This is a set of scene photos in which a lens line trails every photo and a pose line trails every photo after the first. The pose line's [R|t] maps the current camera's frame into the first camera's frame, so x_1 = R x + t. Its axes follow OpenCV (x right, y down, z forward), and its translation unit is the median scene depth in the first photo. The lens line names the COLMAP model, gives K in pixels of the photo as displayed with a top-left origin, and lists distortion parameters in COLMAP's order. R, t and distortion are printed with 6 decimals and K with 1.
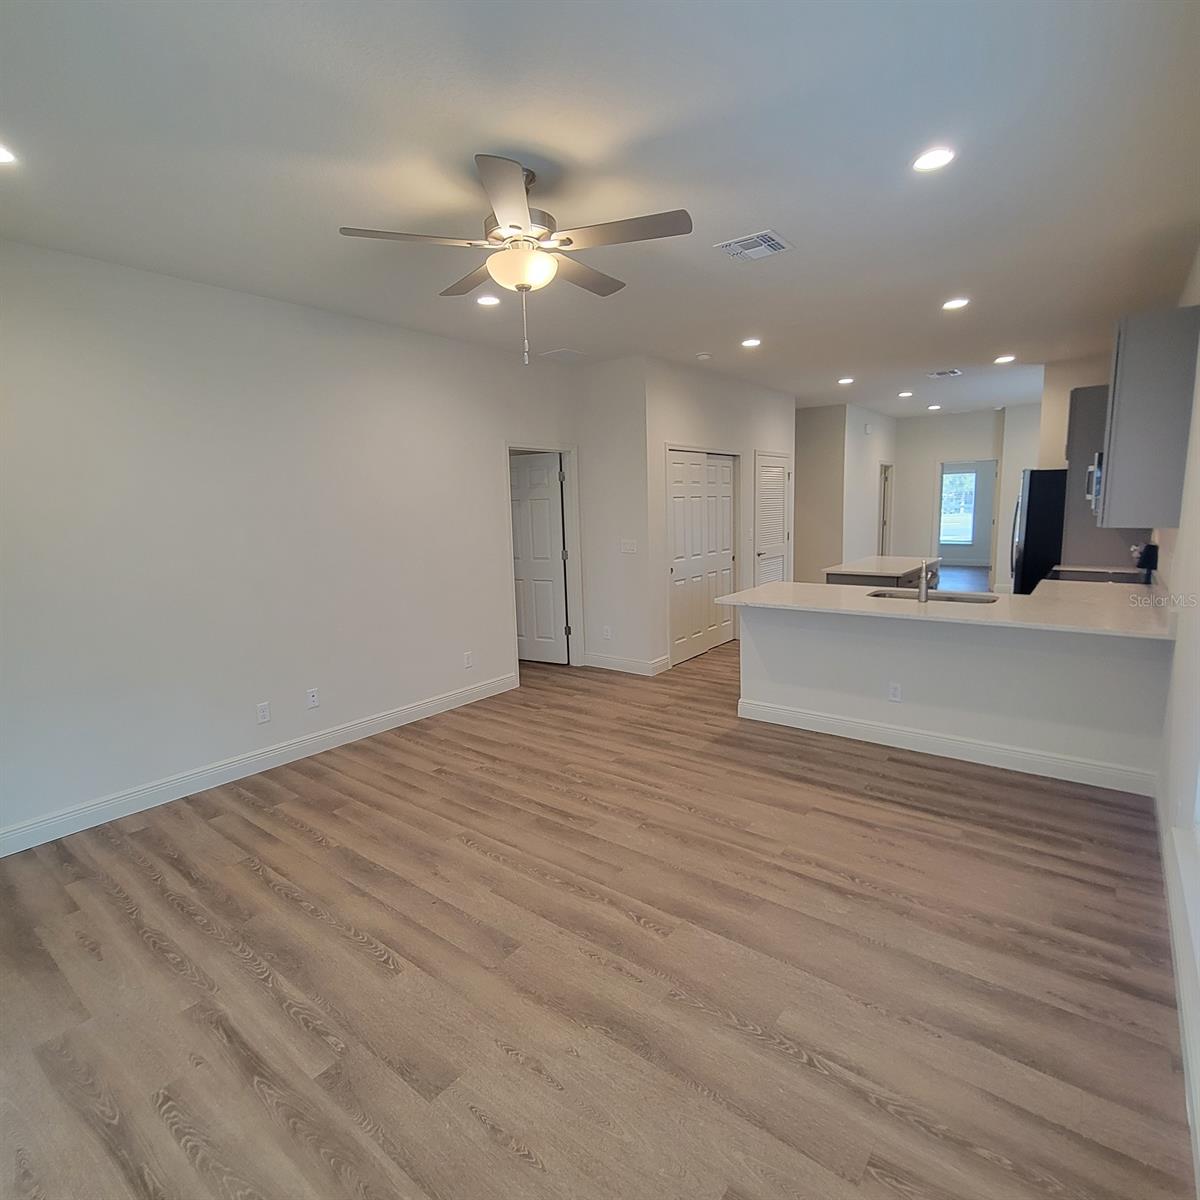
lens RADIAL K [[650.8, 0, 598.6], [0, 650.8, 596.6], [0, 0, 1]] dist [-0.003798, 0.000824]
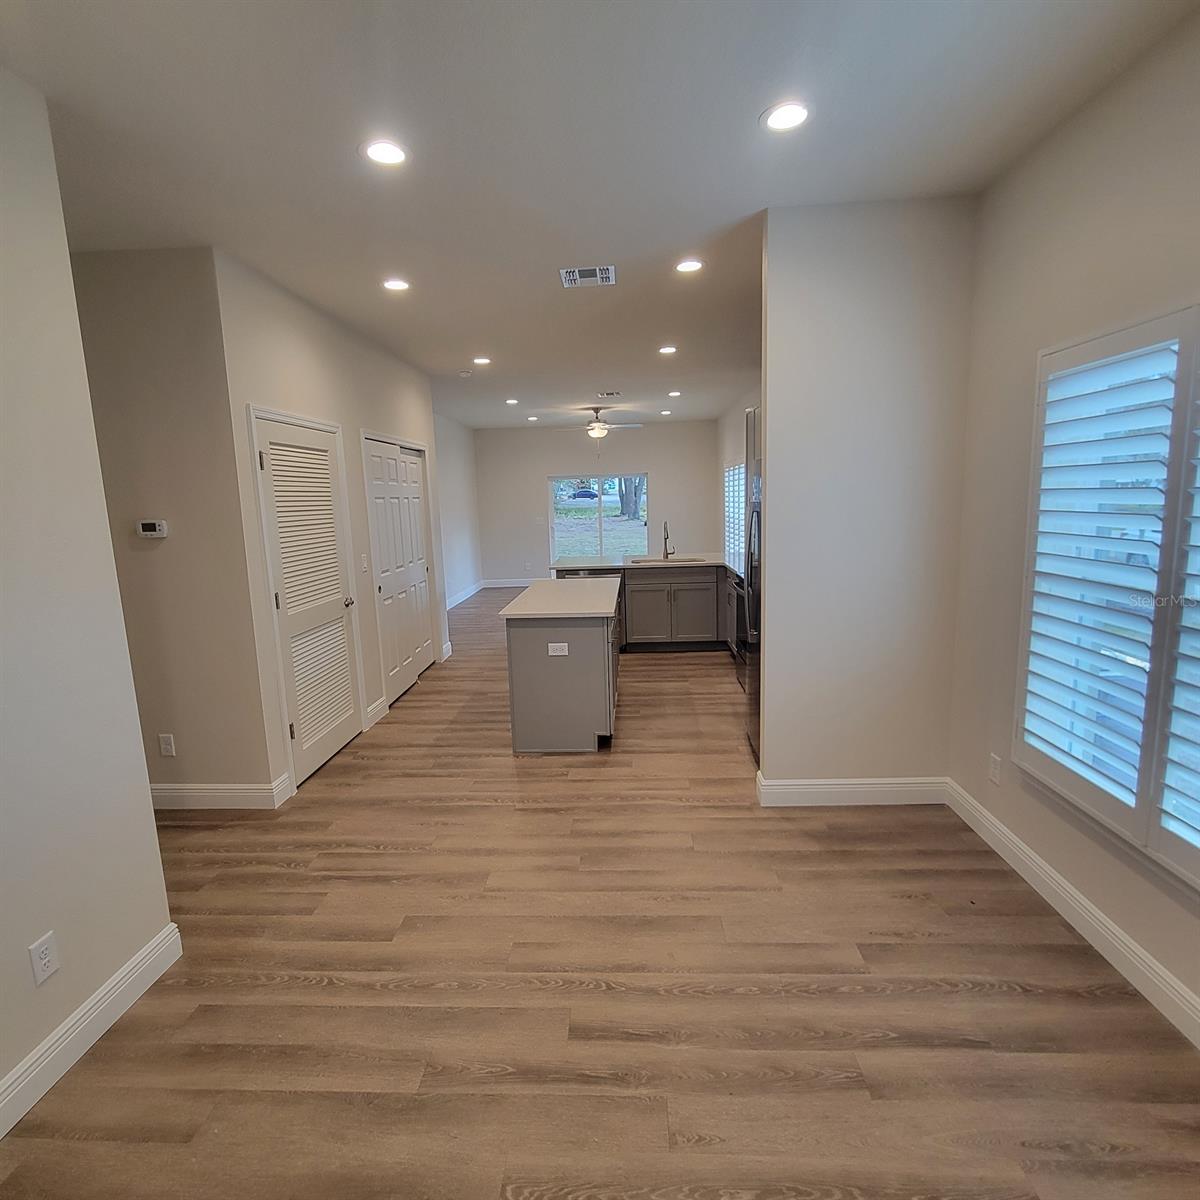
lens RADIAL K [[653.4, 0, 598.3], [0, 653.4, 596.6], [0, 0, 1]] dist [0.000988, -0.003159]
pose [[-0.804892, 0.146010, -0.575179, 1.193662], [-0.027295, 0.959123, 0.281671, -0.367873], [0.592794, 0.242414, -0.768005, 2.270706]]
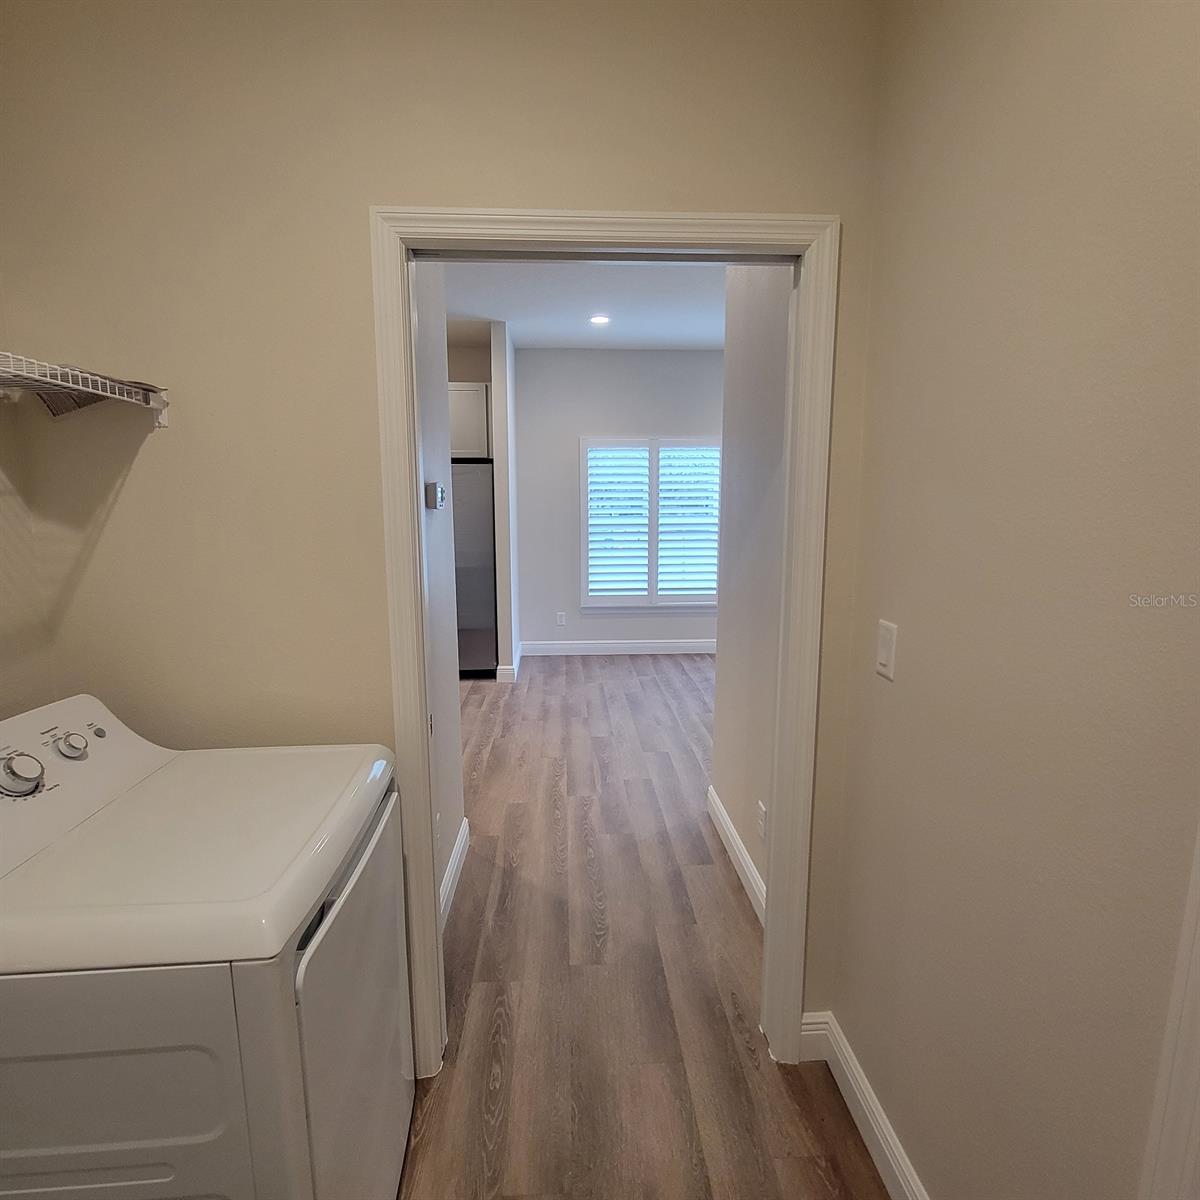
lens RADIAL K [[650.8, 0, 598.6], [0, 650.8, 596.6], [0, 0, 1]] dist [-0.003798, 0.000824]
pose [[0.668551, 0.140444, -0.730284, 1.609291], [-0.124906, 0.989261, 0.075902, -0.198883], [0.733102, 0.040473, 0.678914, 1.153335]]
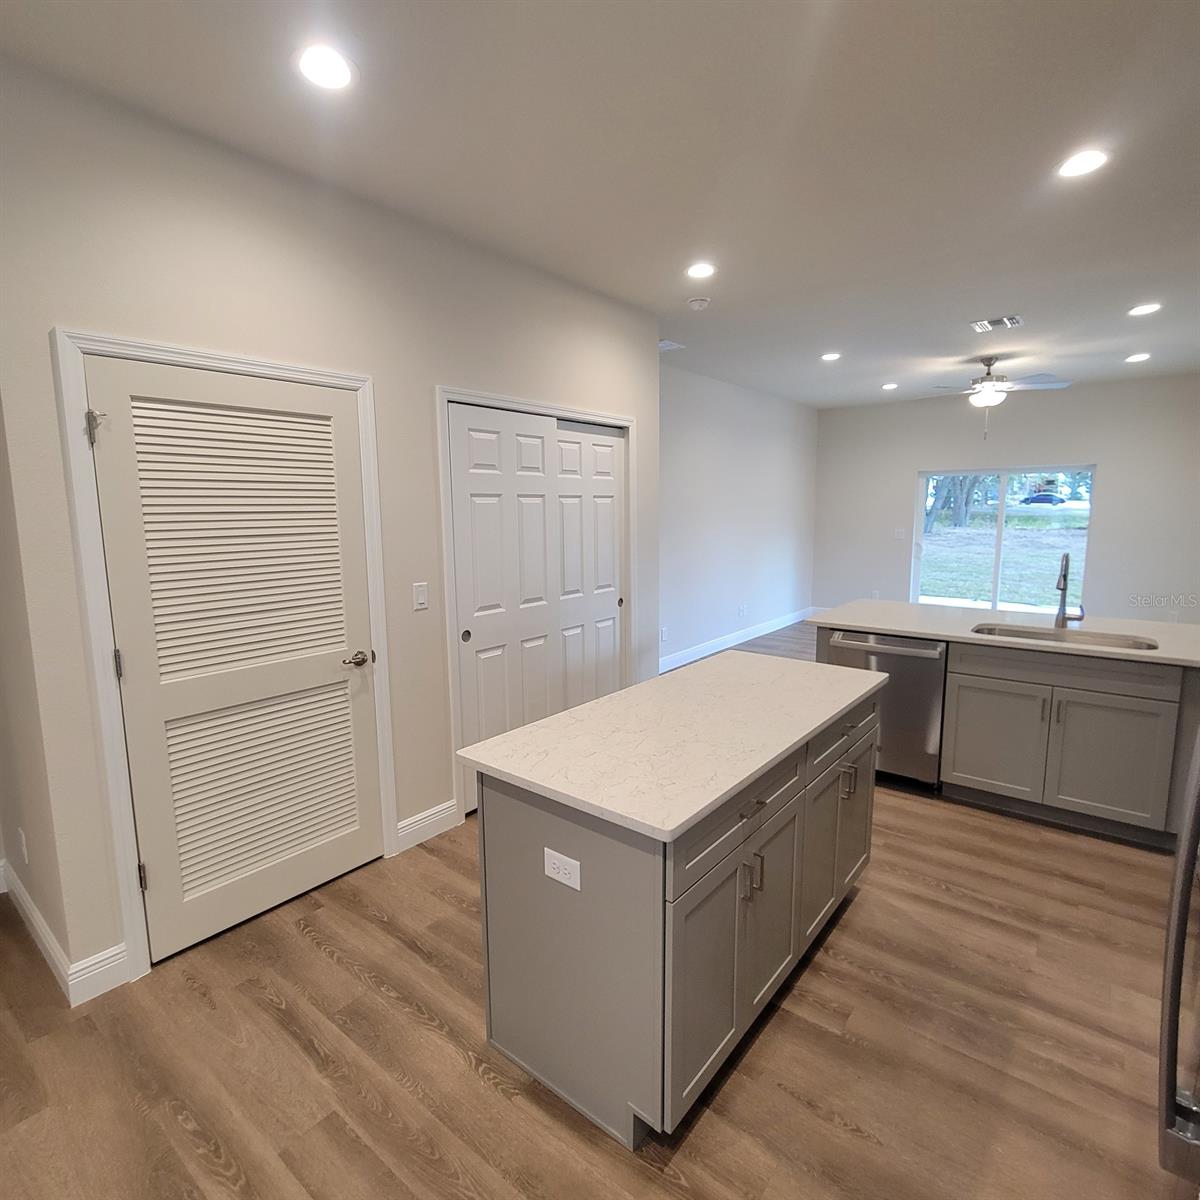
lens RADIAL K [[650.8, 0, 598.6], [0, 650.8, 596.6], [0, 0, 1]] dist [-0.003798, 0.000824]
pose [[-0.999172, 0.040674, 0.000214, 0.702983], [0.039143, 0.960101, 0.276901, -0.291451], [0.011057, 0.276680, -0.960899, 1.873439]]
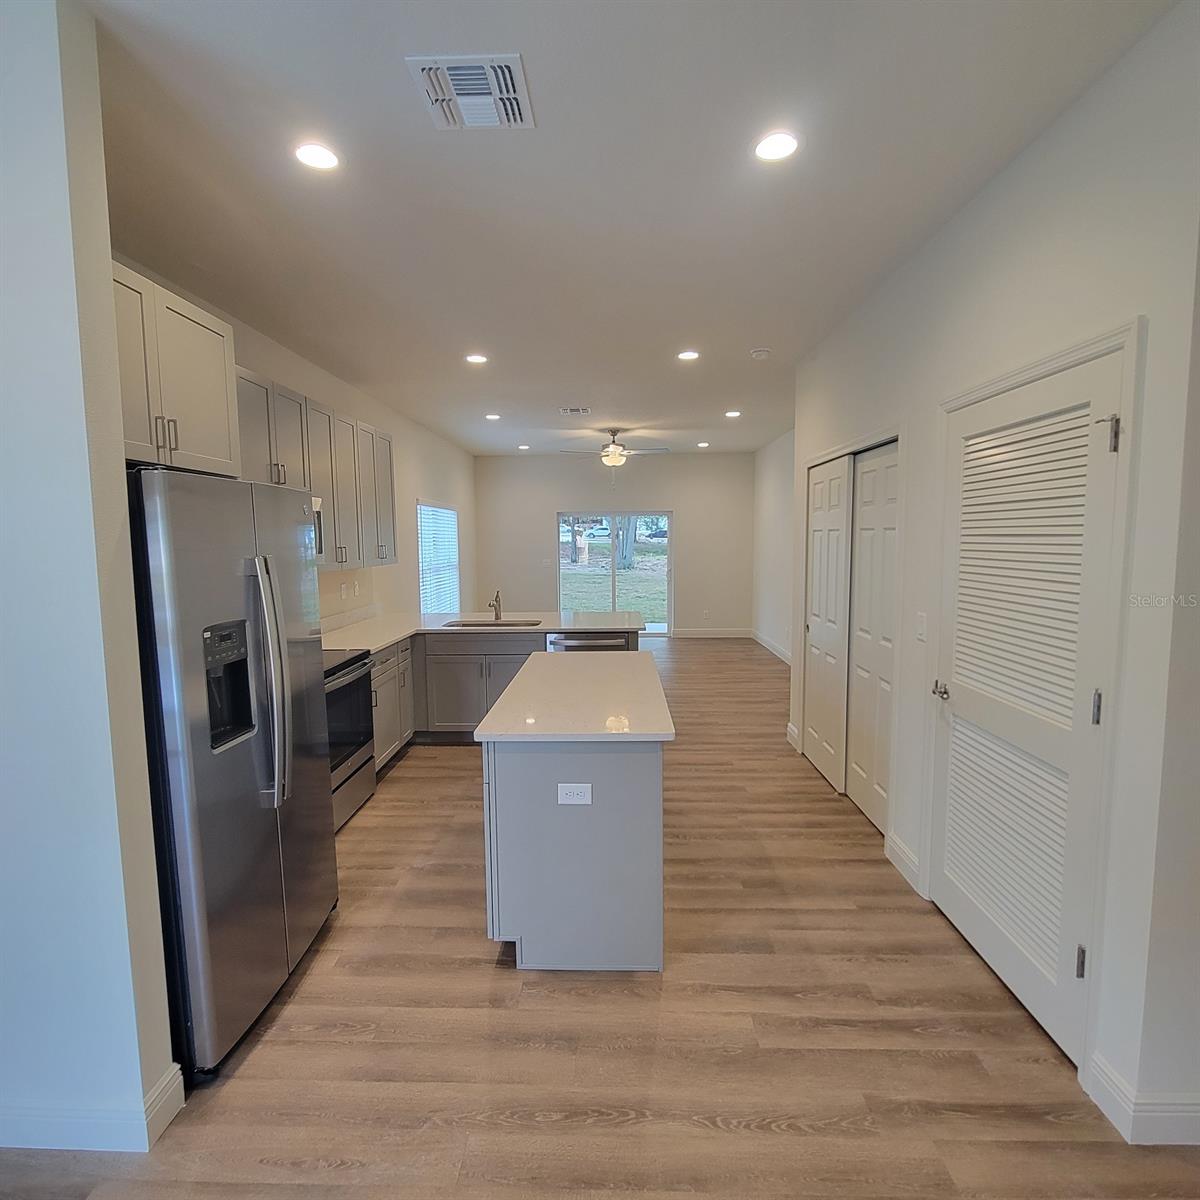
lens RADIAL K [[650.8, 0, 598.6], [0, 650.8, 596.6], [0, 0, 1]] dist [-0.003798, 0.000824]
pose [[-0.804179, 0.091997, -0.587225, 1.000333], [-0.050103, 0.973942, 0.221195, -0.307690], [0.592272, 0.207302, -0.778614, 1.938366]]
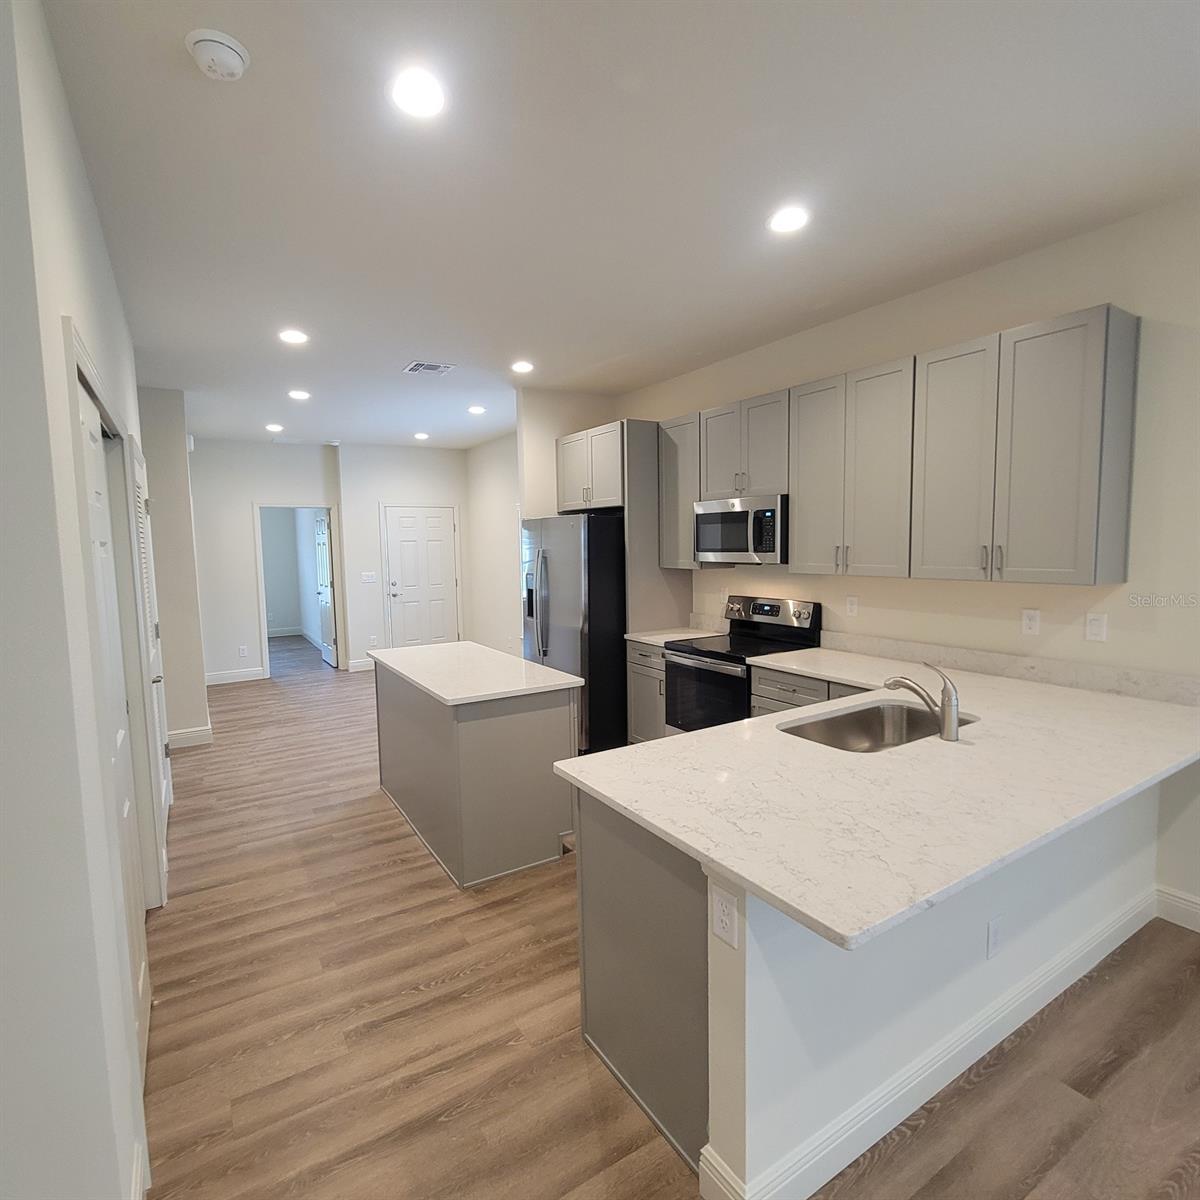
lens RADIAL K [[650.8, 0, 598.6], [0, 650.8, 596.6], [0, 0, 1]] dist [-0.003798, 0.000824]
pose [[0.341769, -0.059598, 0.937892, -0.081016], [0.143759, 0.989557, 0.010495, -0.139618], [-0.928723, 0.131244, 0.346768, 0.967412]]
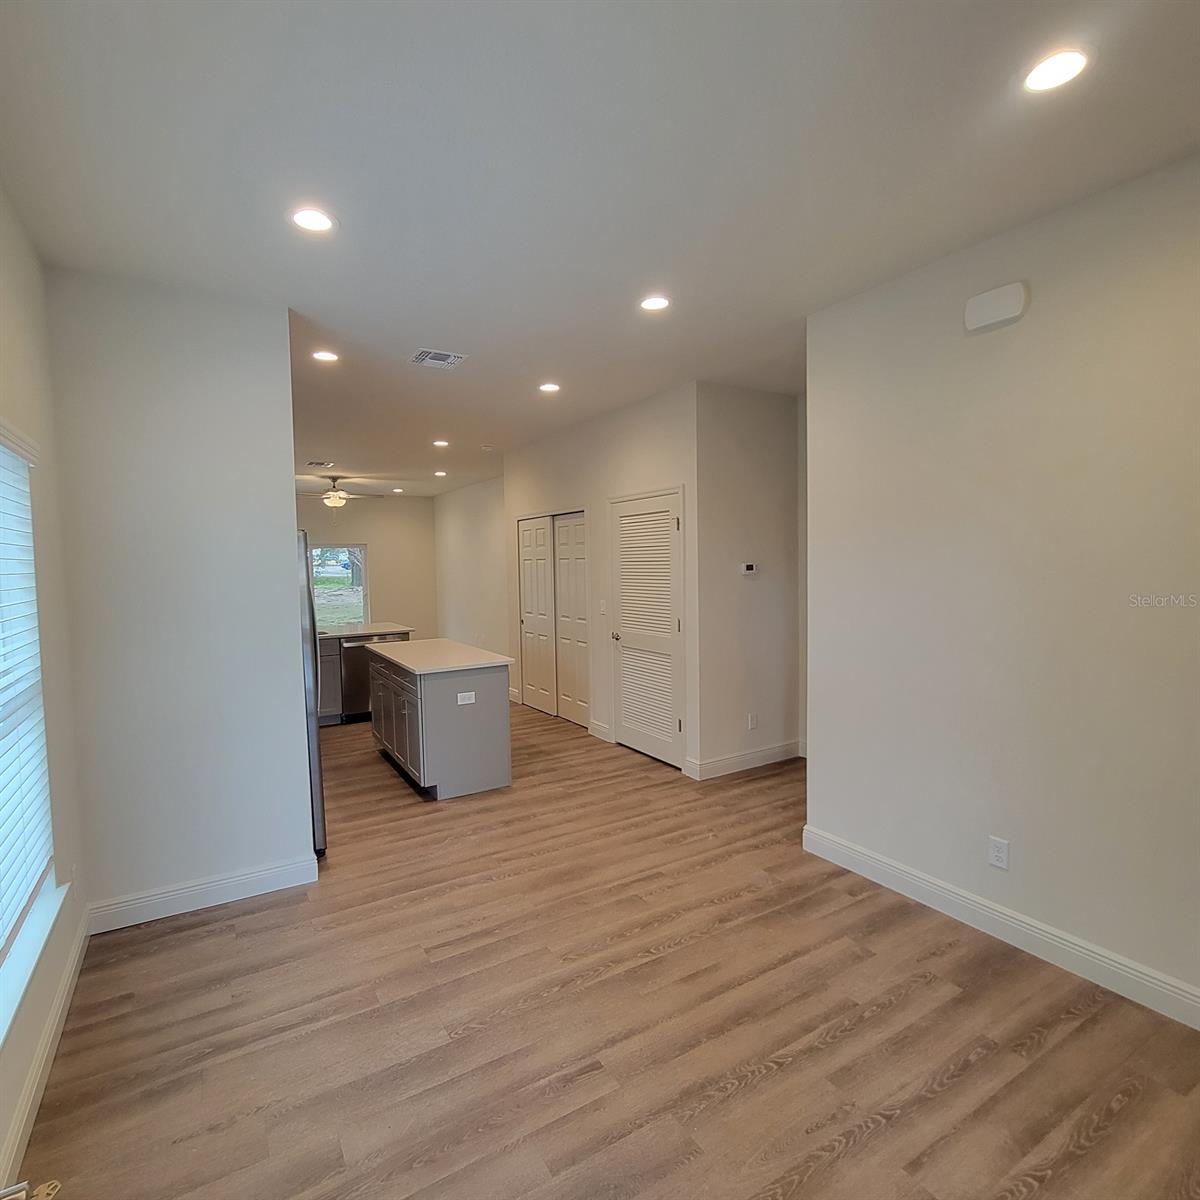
lens RADIAL K [[639.6, 0, 600.0], [0, 639.6, 600.0], [0, 0, 1]] dist [0.001305, 0.000921]
pose [[-0.350123, 0.091854, -0.932189, 1.537024], [-0.104311, 0.985167, 0.136252, -0.338133], [0.930878, 0.144943, -0.335348, 2.046850]]
